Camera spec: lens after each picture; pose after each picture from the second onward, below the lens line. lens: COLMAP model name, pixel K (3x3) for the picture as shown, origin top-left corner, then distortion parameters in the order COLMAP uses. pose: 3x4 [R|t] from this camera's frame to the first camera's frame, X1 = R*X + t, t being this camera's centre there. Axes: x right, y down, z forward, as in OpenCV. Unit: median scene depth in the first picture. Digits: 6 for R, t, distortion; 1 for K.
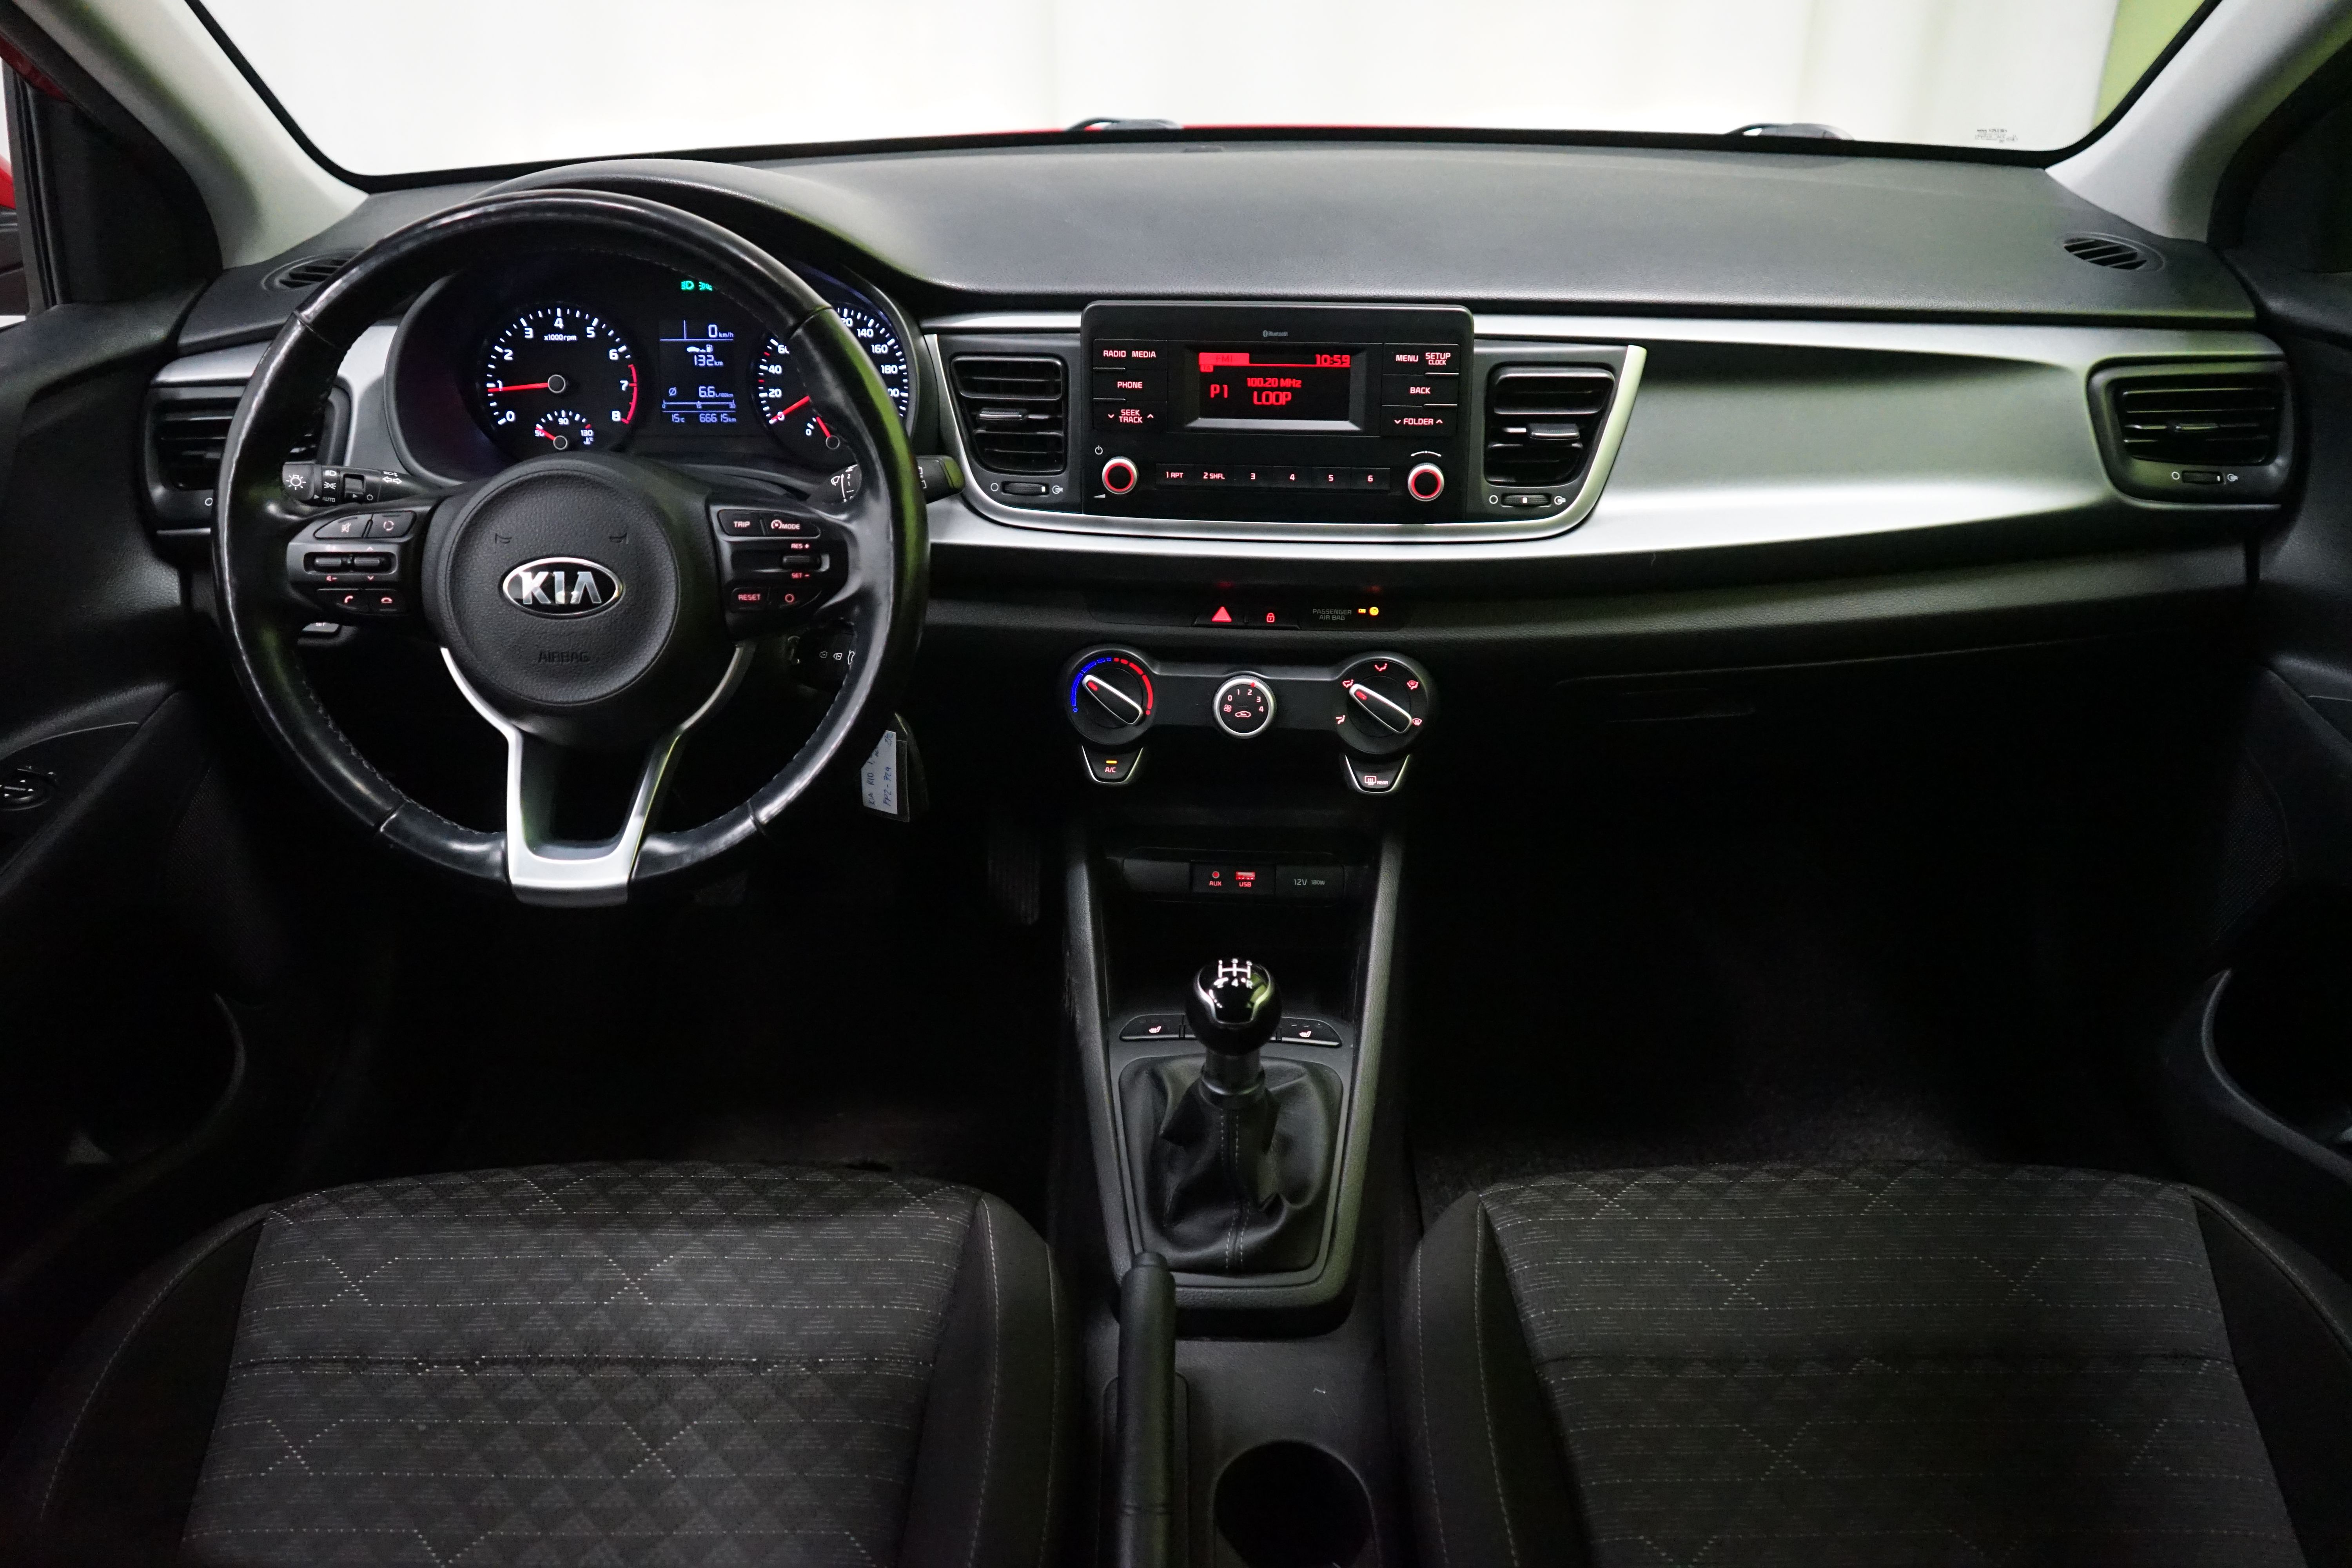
lens RADIAL K [[1899.9, 0, 1177.4], [0, 1899.9, 785.3], [0, 0, 1]] dist [-0.018582, 0.033477]
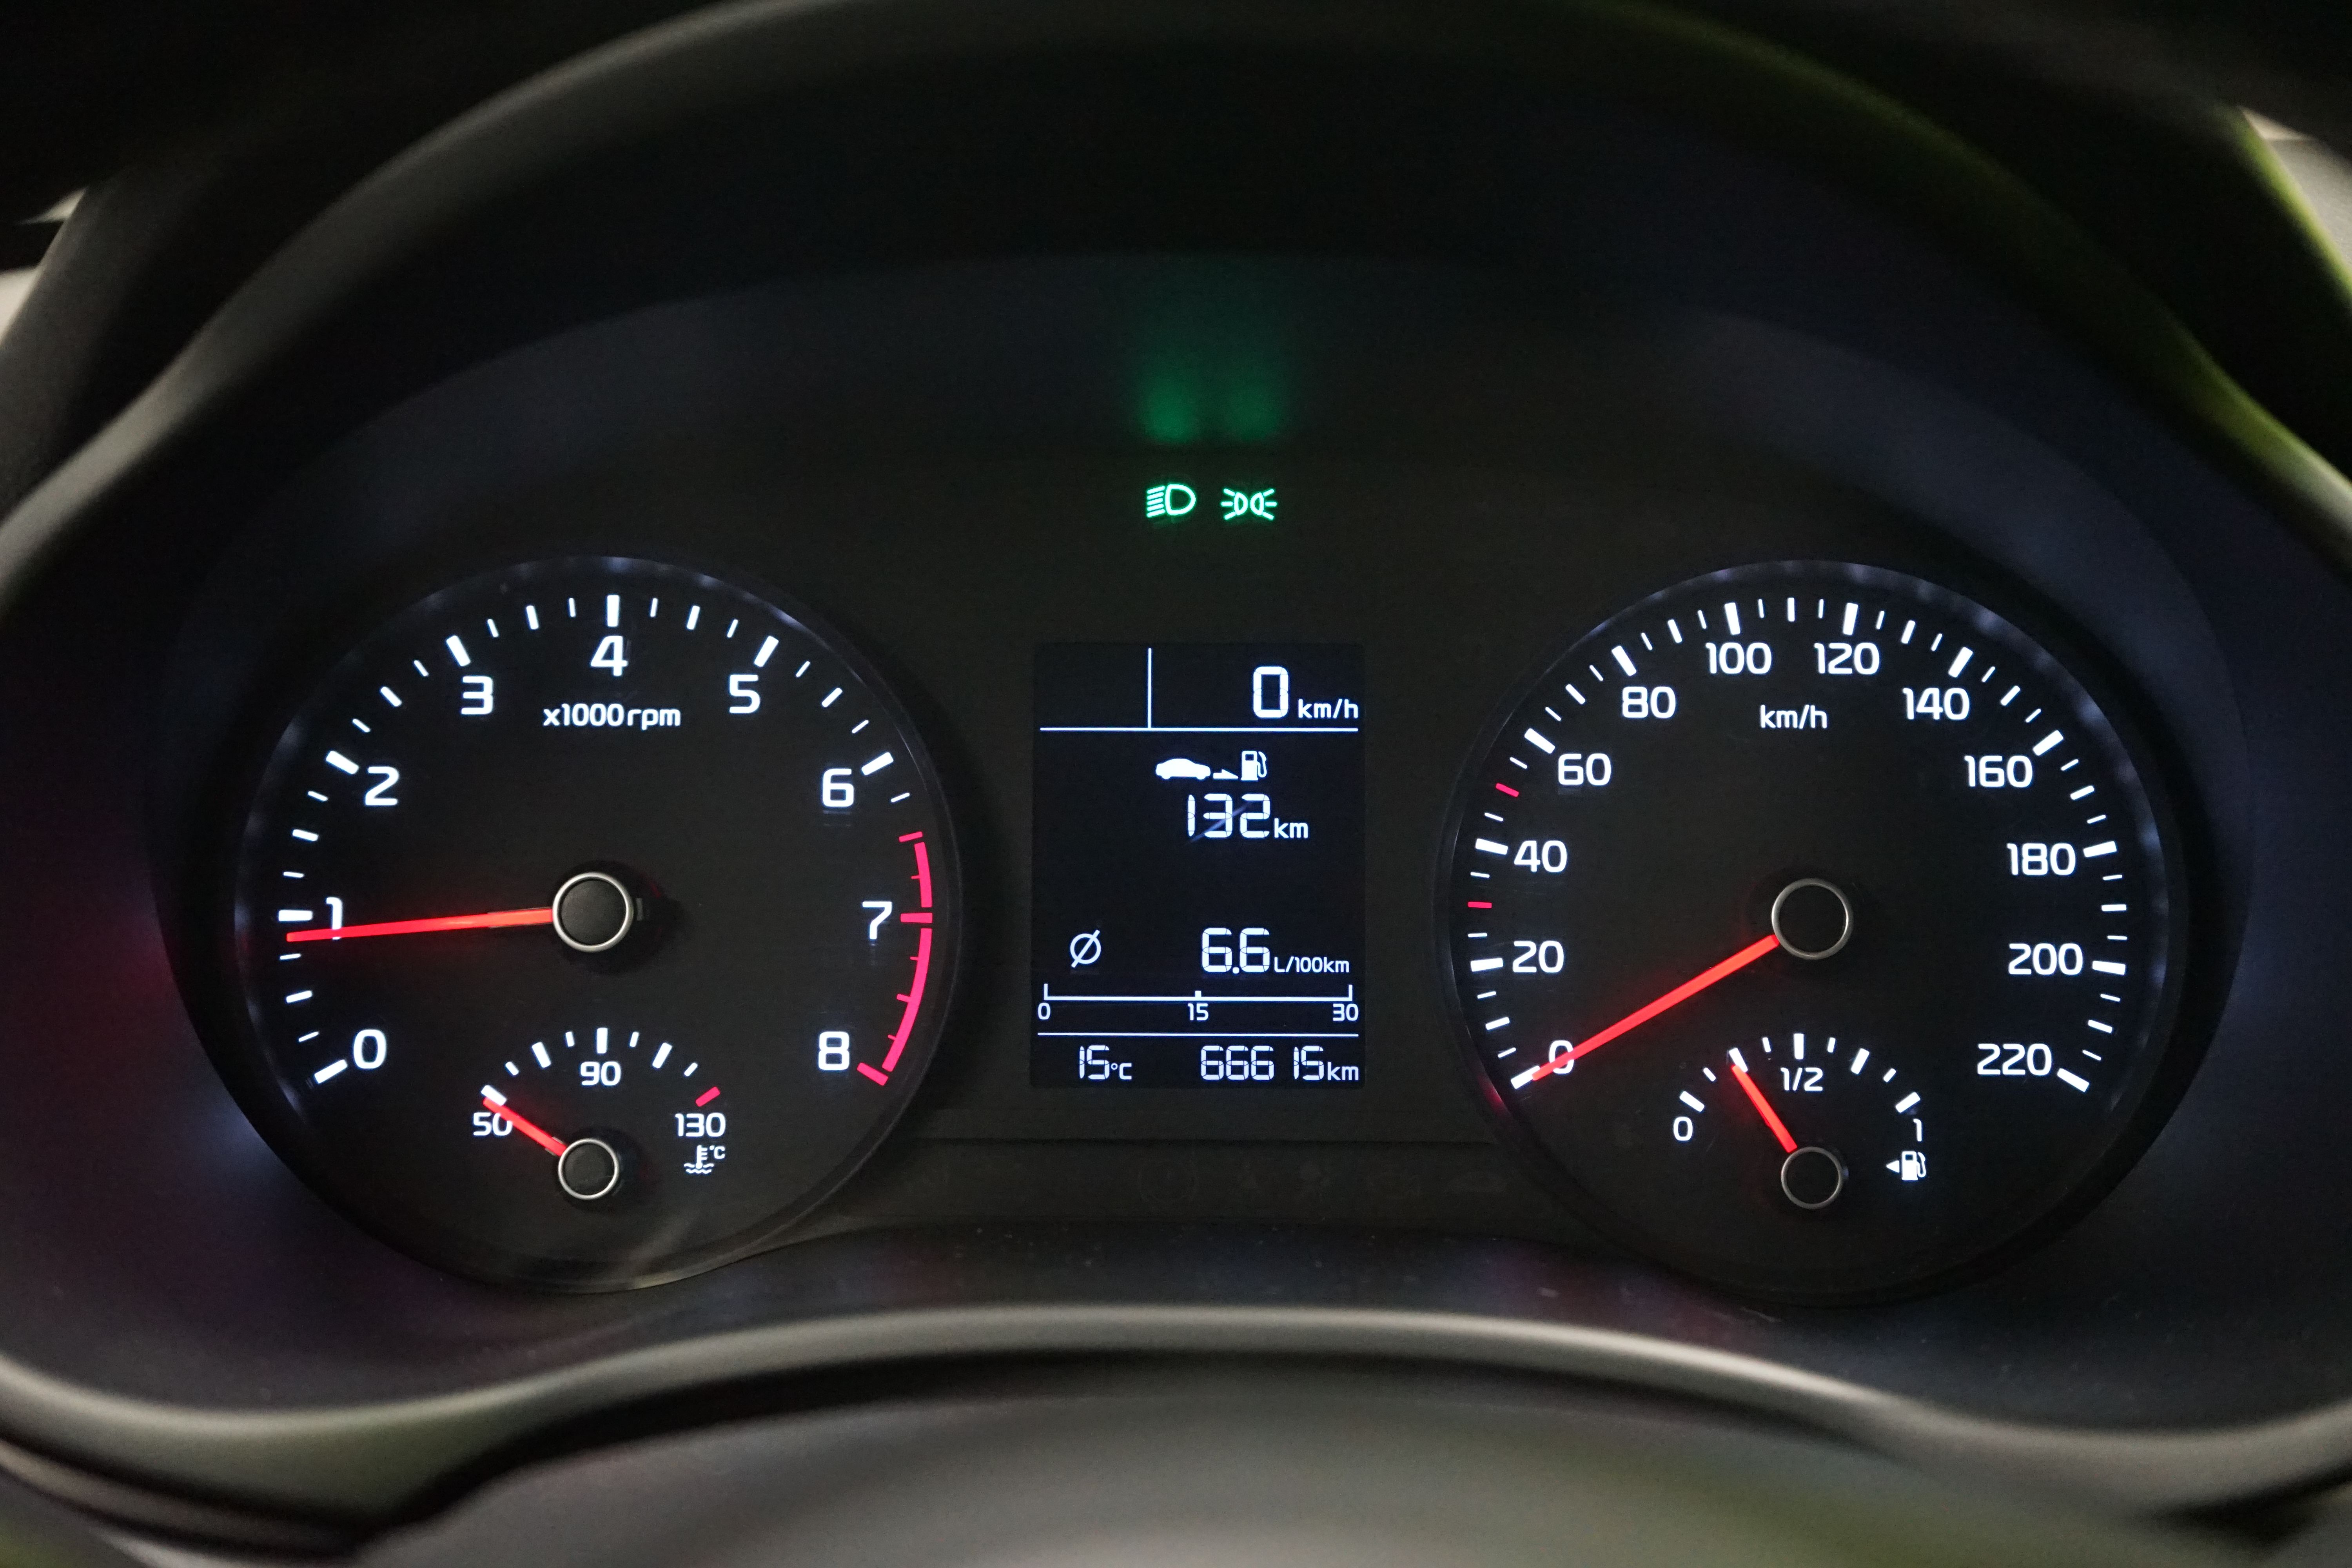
lens RADIAL K [[3112.5, 0, 1171.7], [0, 3112.5, 791.5], [0, 0, 1]] dist [-0.039276, 0.000000]
pose [[0.999929, 0.005222, -0.010709, -0.266590], [-0.007757, 0.967581, -0.252443, -0.139007], [0.009044, 0.252508, 0.967552, 0.670068]]
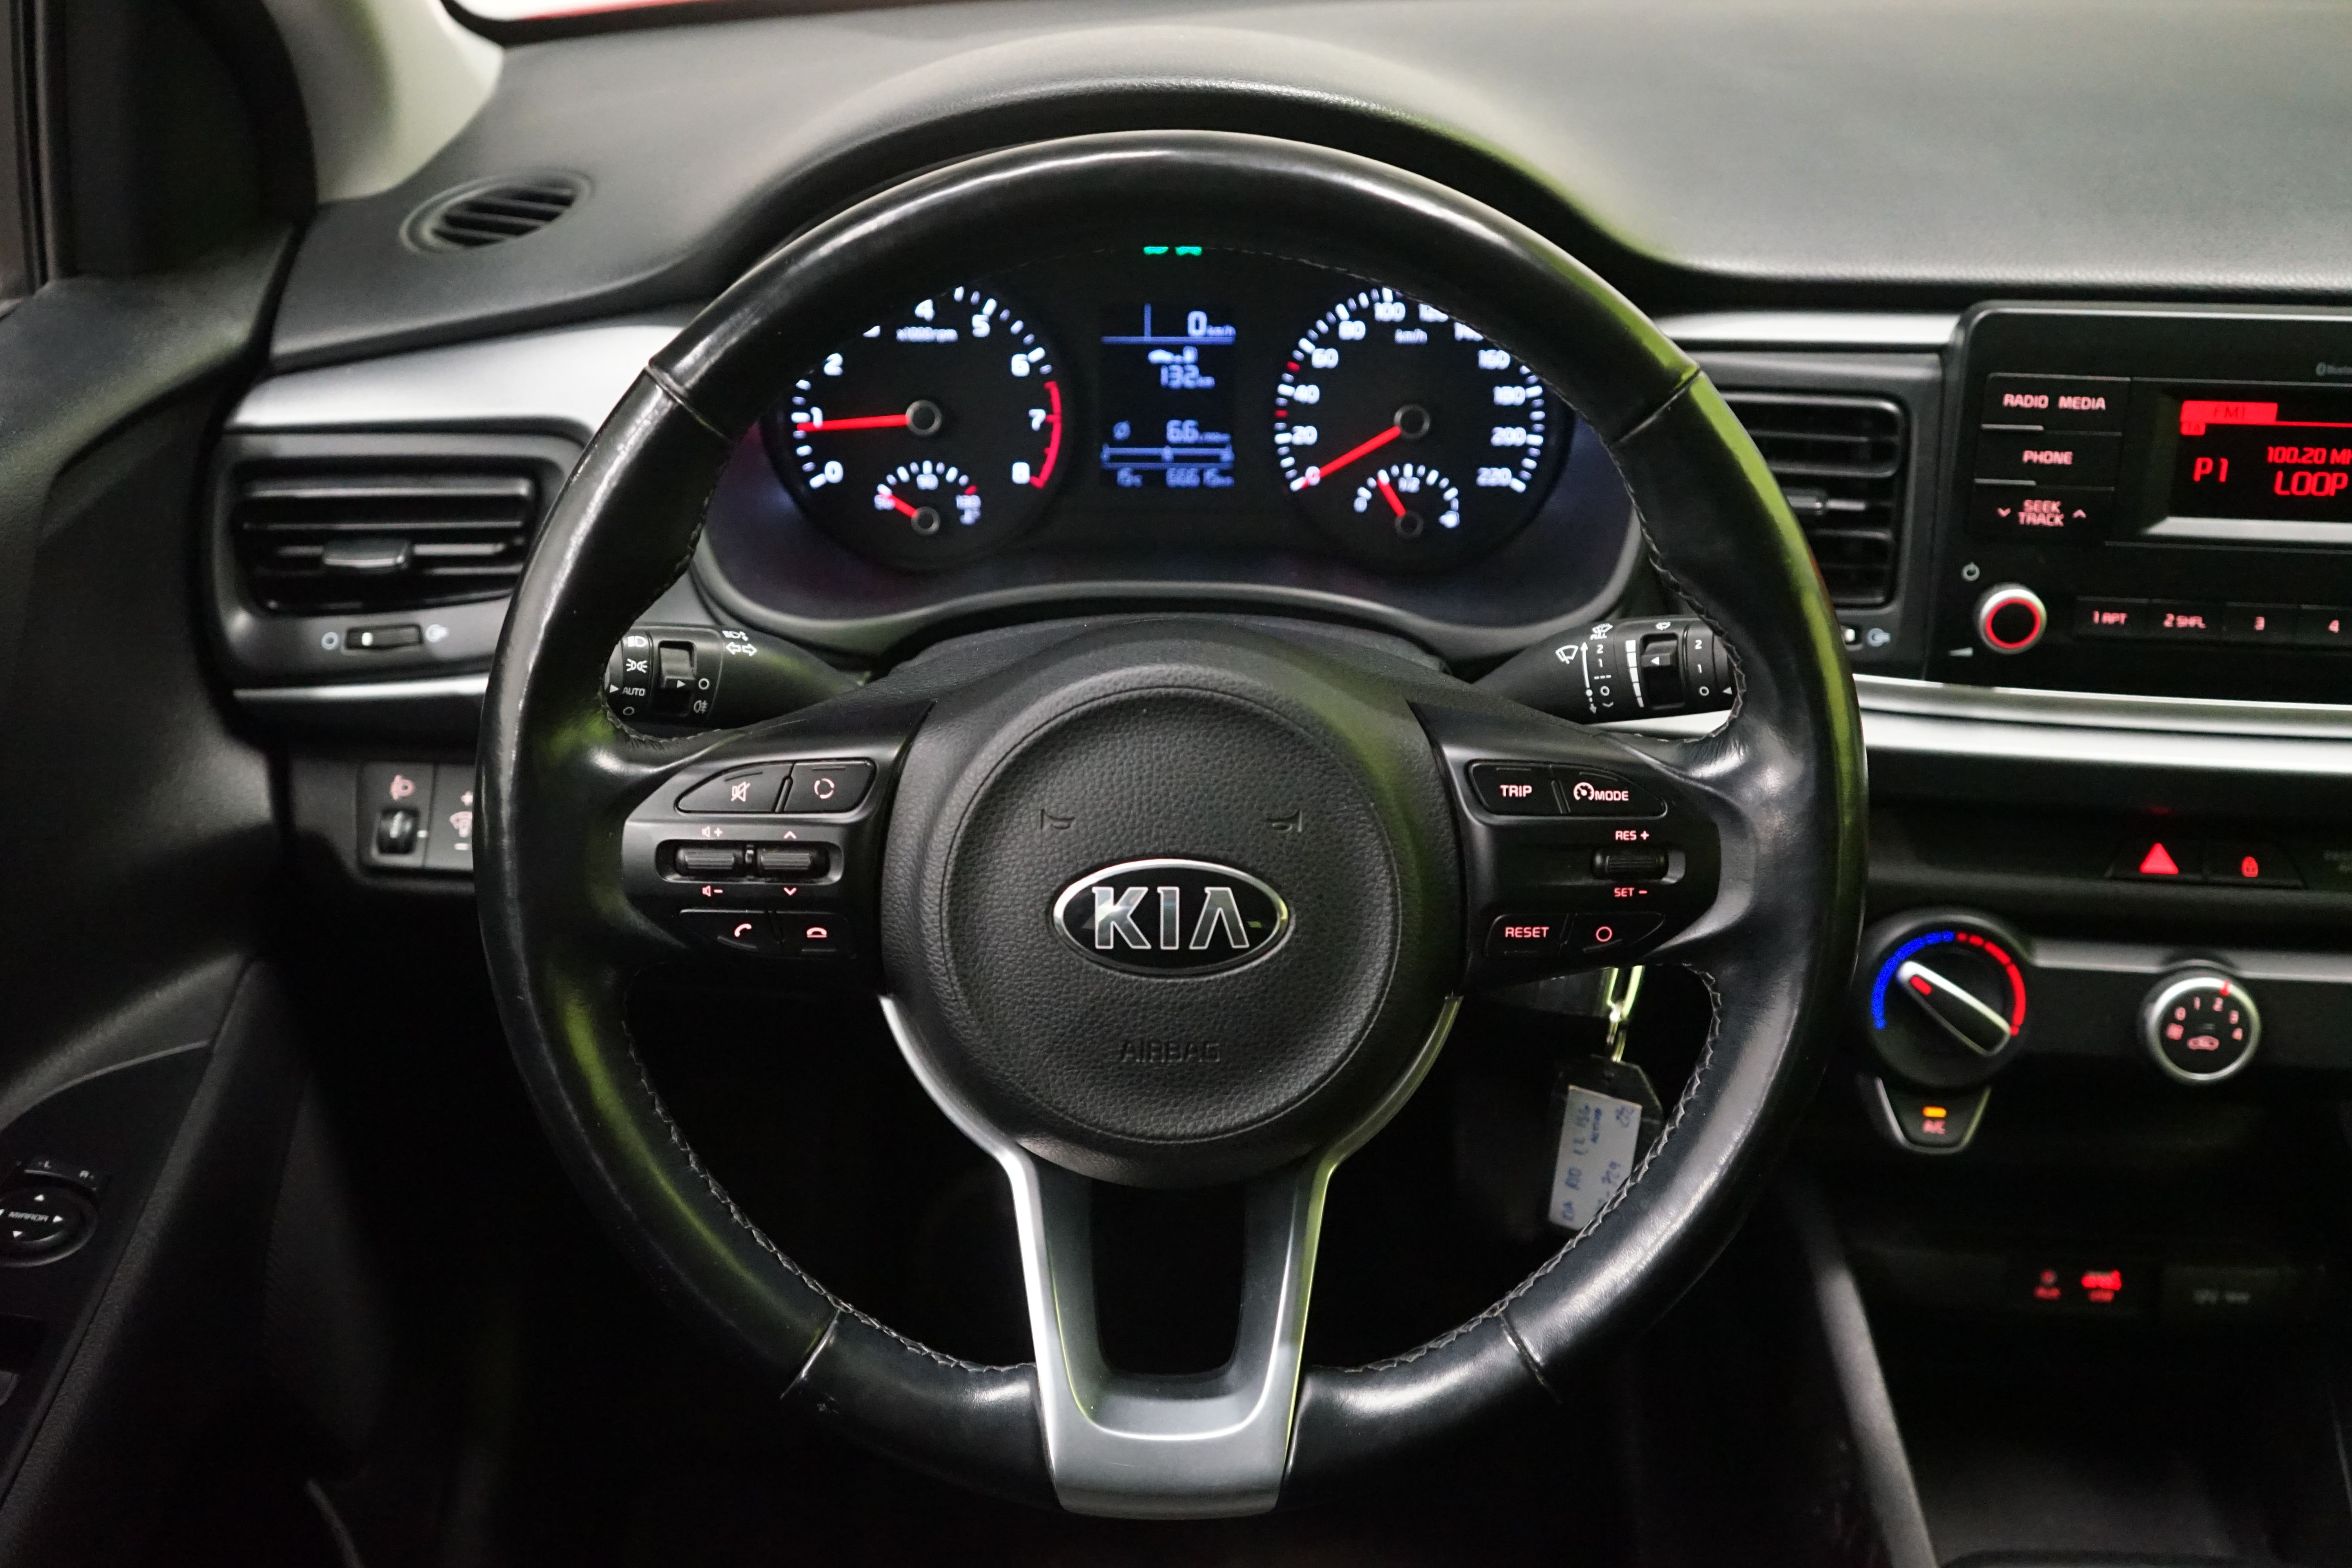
lens RADIAL K [[2472.9, 0, 1159.8], [0, 2472.9, 782.3], [0, 0, 1]] dist [0.011479, 0.000000]
pose [[0.999974, 0.007085, 0.001659, -0.270206], [-0.007127, 0.999621, 0.026587, -0.129720], [-0.001470, -0.026598, 0.999645, 0.276201]]
